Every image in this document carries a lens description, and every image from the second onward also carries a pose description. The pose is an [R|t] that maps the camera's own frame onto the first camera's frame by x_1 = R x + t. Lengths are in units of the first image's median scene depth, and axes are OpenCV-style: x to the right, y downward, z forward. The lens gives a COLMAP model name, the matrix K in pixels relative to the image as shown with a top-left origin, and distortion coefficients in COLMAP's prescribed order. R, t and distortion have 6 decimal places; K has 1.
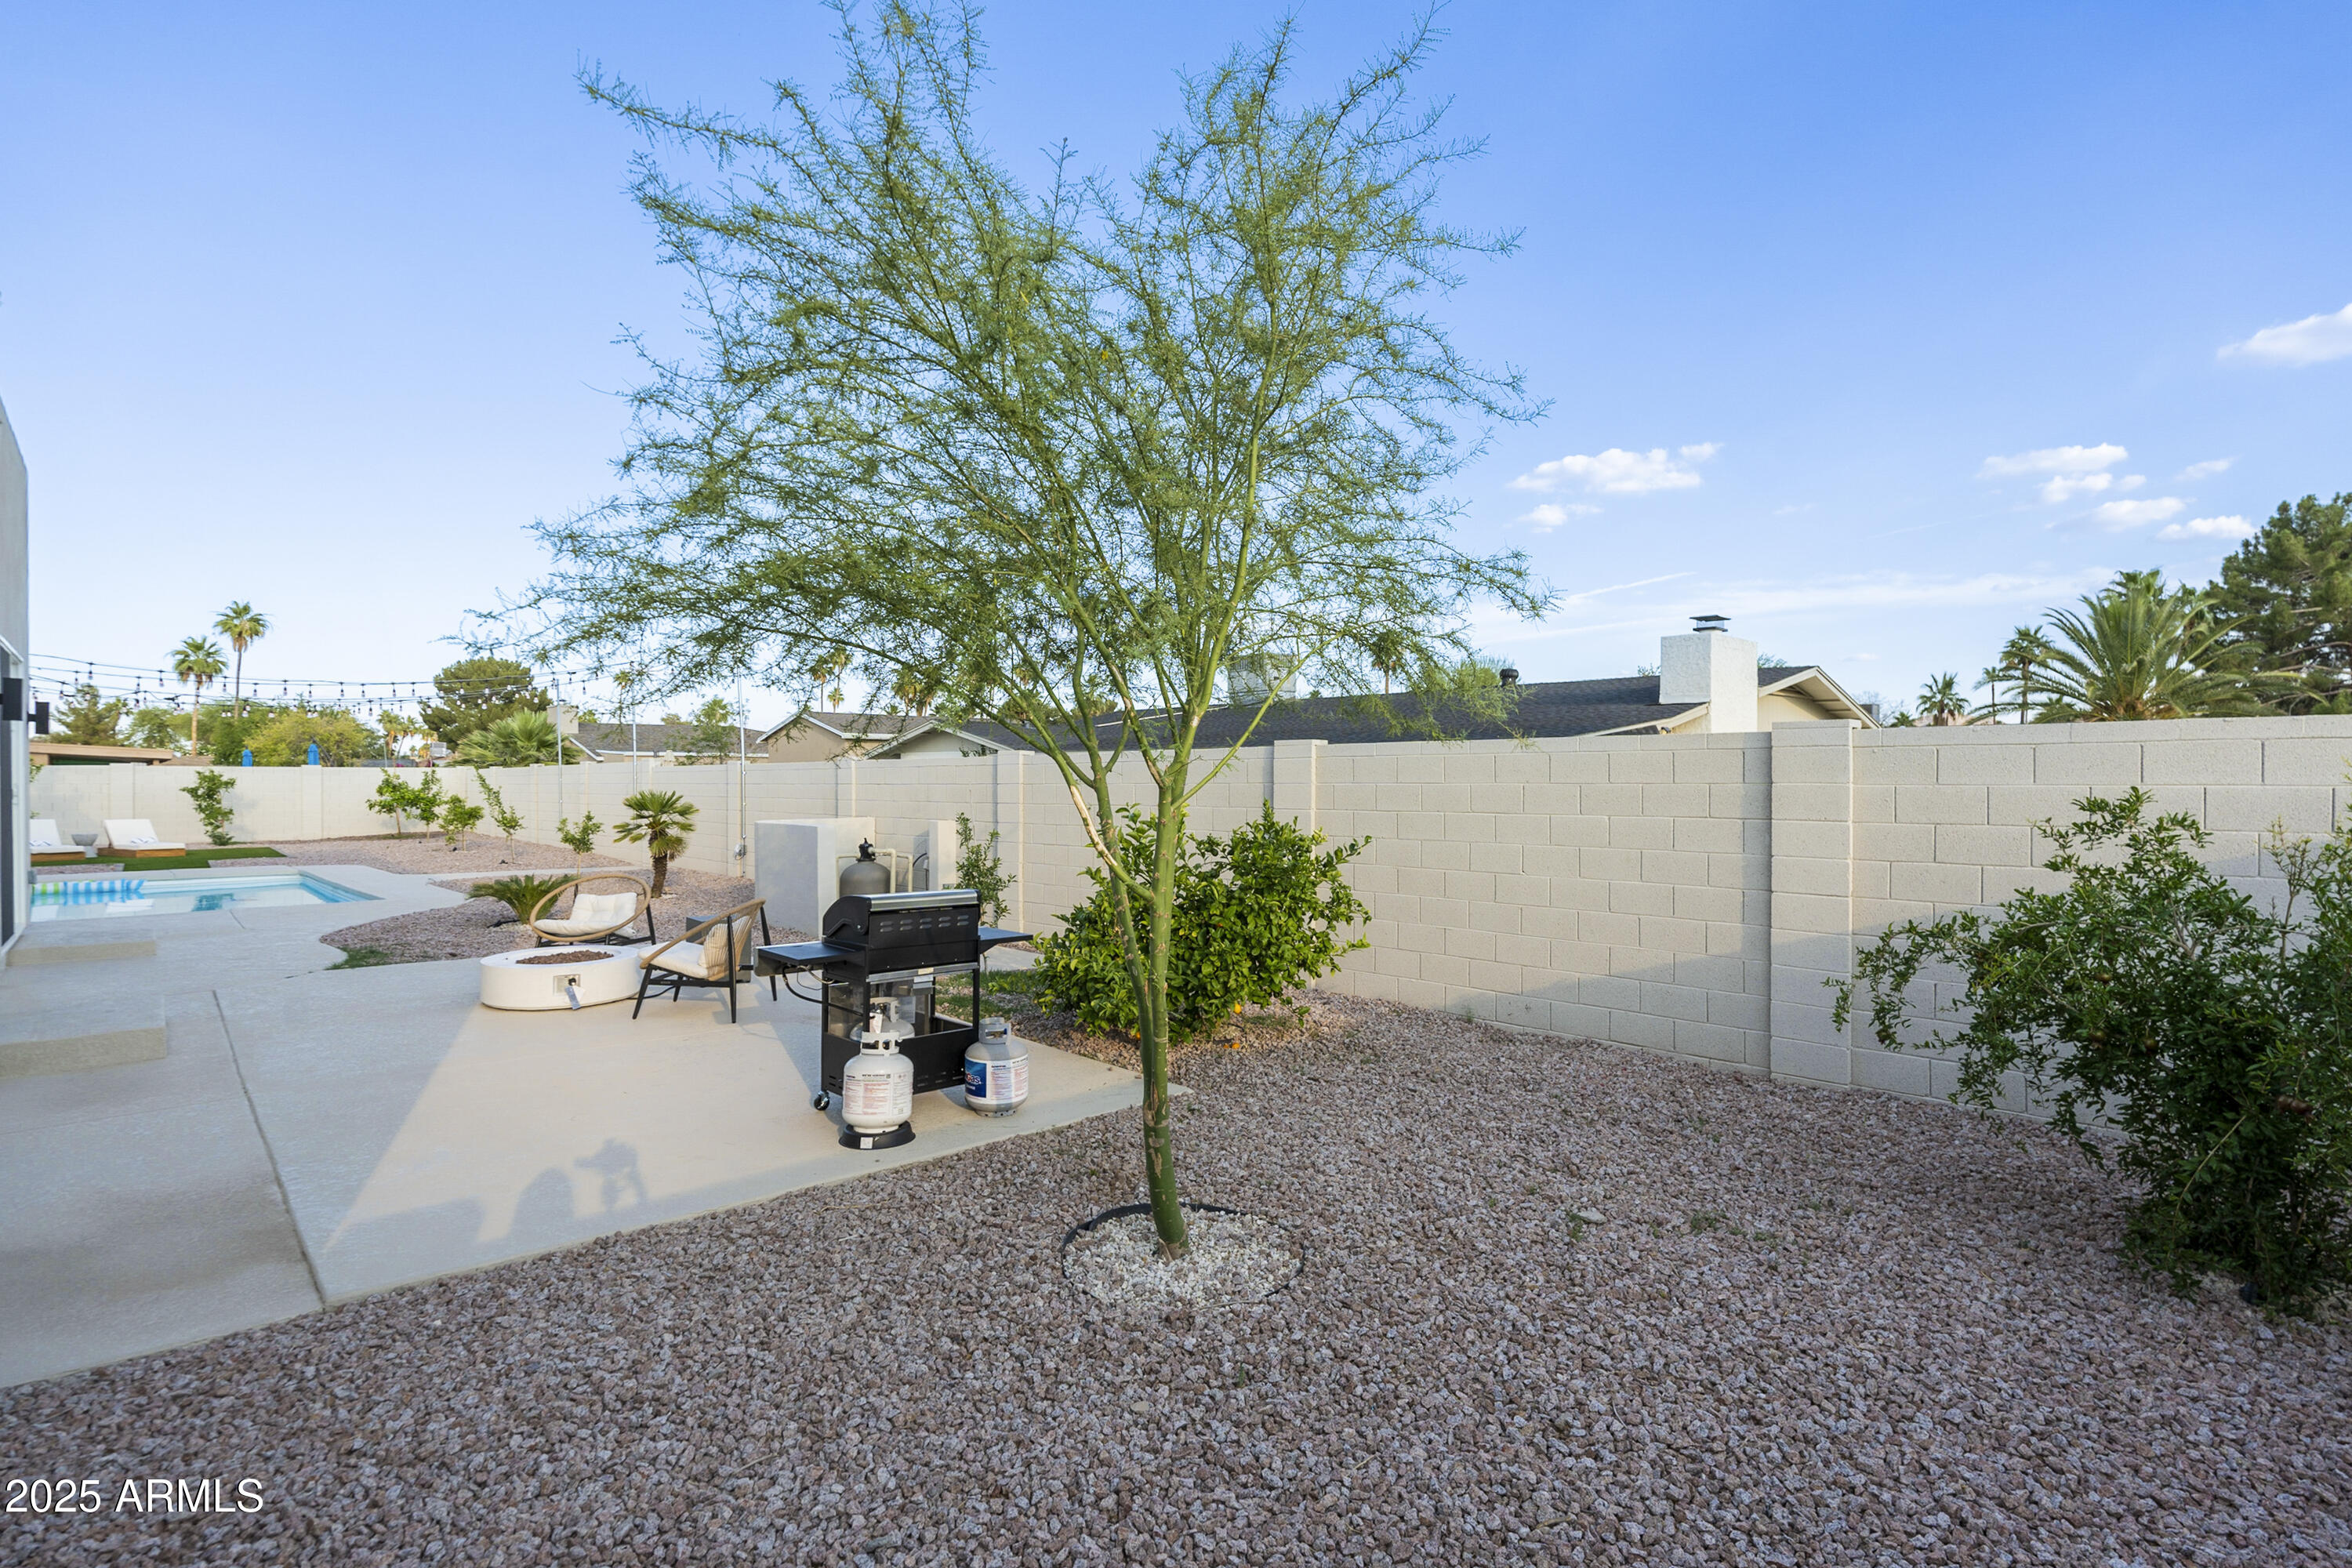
lens RADIAL K [[1147.9, 0, 1174.6], [0, 1147.9, 775.3], [0, 0, 1]] dist [0.000282, 0.000444]
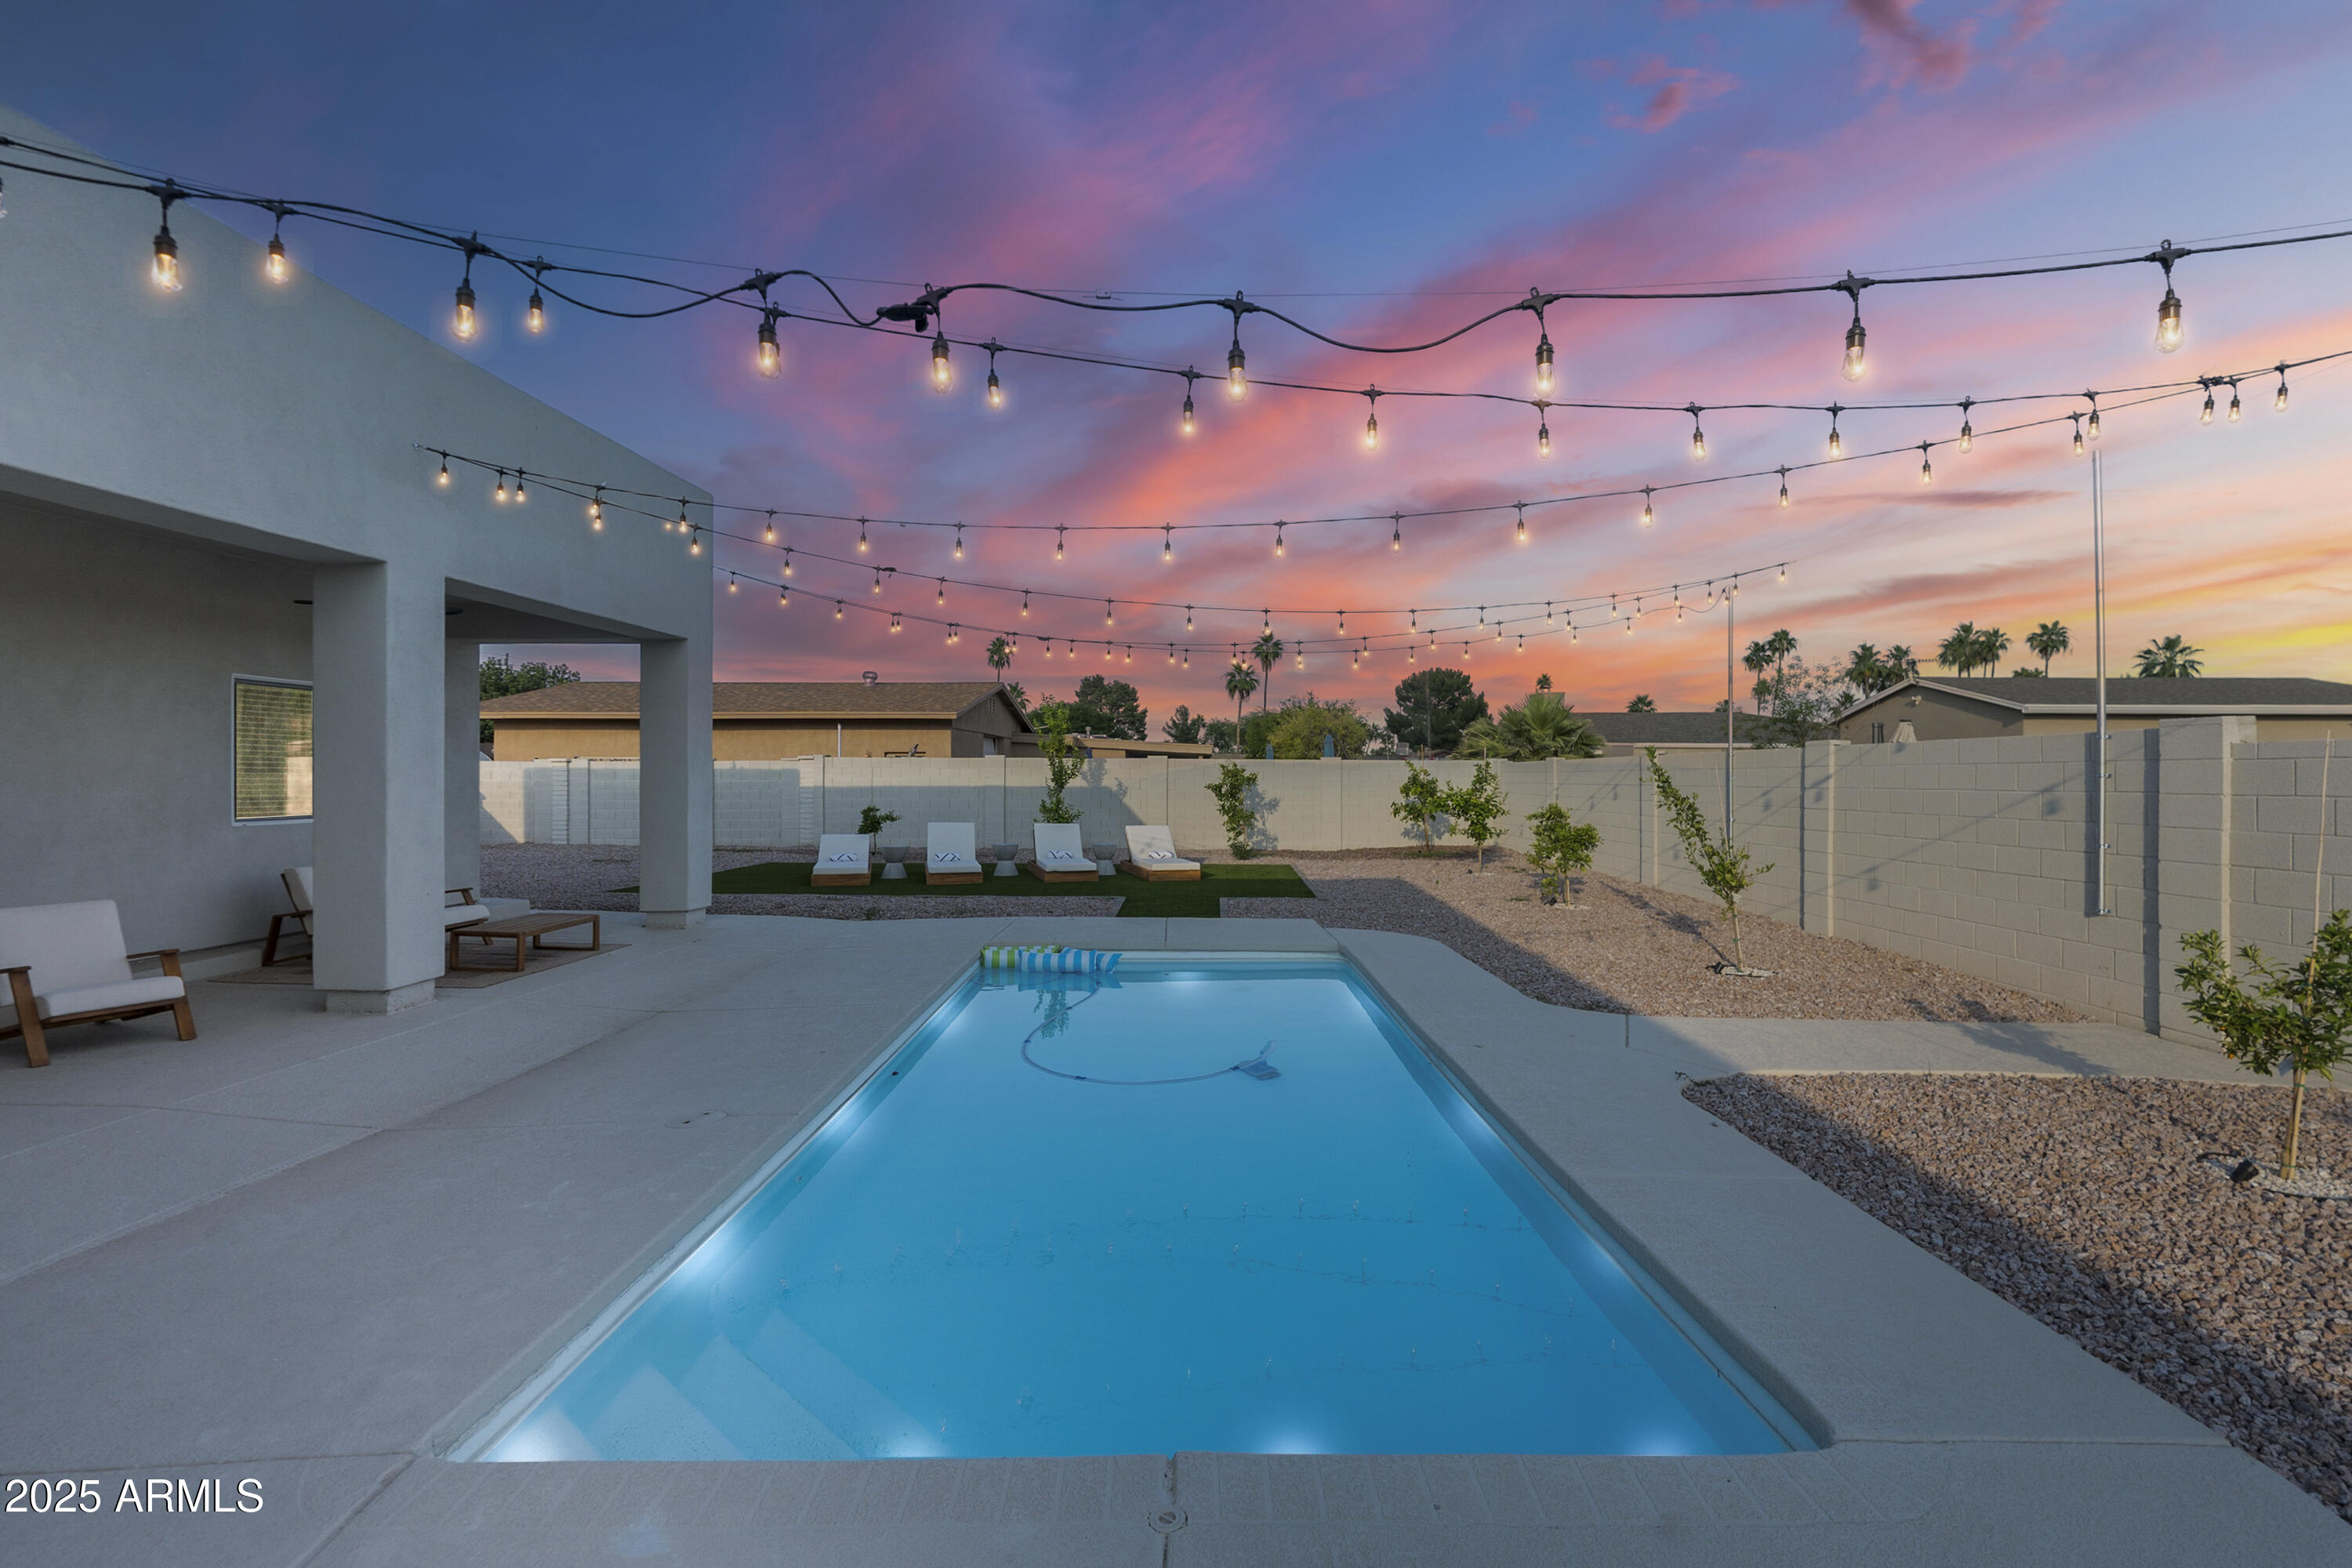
lens RADIAL K [[1056.3, 0, 1176.6], [0, 1056.3, 779.4], [0, 0, 1]] dist [-0.005292, -0.000096]
pose [[0.718567, 0.006412, -0.695428, -0.258615], [-0.001439, 0.999969, 0.007733, 0.000771], [0.695456, -0.004556, 0.718554, 0.322951]]
